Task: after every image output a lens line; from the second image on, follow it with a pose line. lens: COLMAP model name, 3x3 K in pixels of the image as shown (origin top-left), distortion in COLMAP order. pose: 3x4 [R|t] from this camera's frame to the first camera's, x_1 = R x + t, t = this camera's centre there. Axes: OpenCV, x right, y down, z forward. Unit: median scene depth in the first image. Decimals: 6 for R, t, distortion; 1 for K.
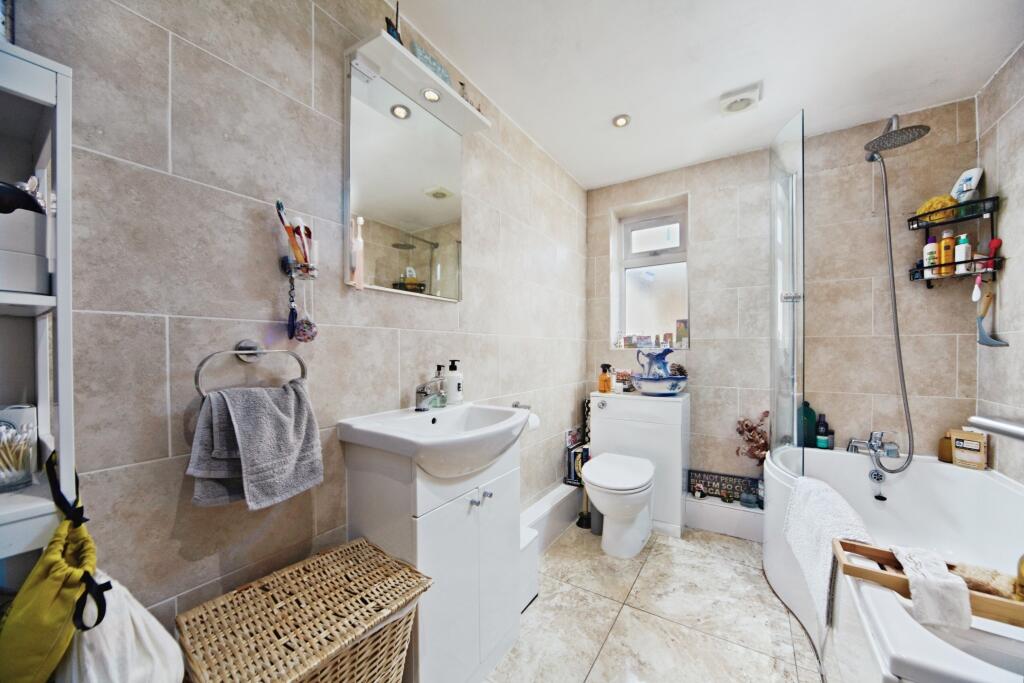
lens RADIAL K [[363.2, 0, 515.6], [0, 363.2, 346.3], [0, 0, 1]] dist [-0.015723, 0.000131]
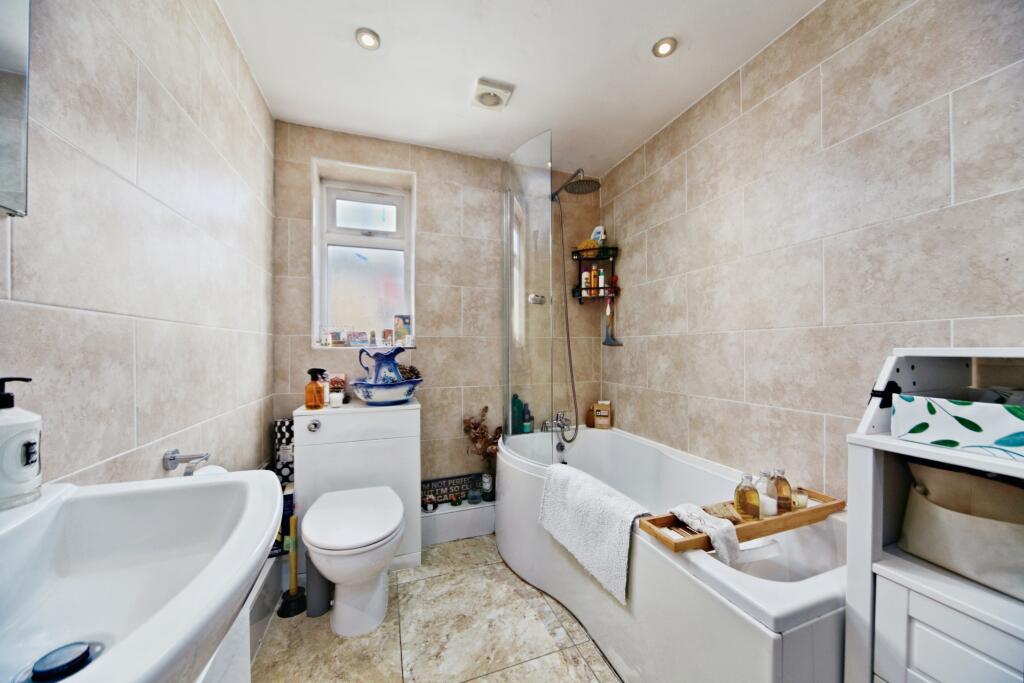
lens RADIAL K [[363.2, 0, 515.6], [0, 363.2, 346.3], [0, 0, 1]] dist [-0.015723, 0.000131]
pose [[0.596497, 0.003959, 0.802606, -0.105653], [-0.005521, 0.999984, -0.000829, 0.003602], [-0.802597, -0.003937, 0.596509, 0.294104]]
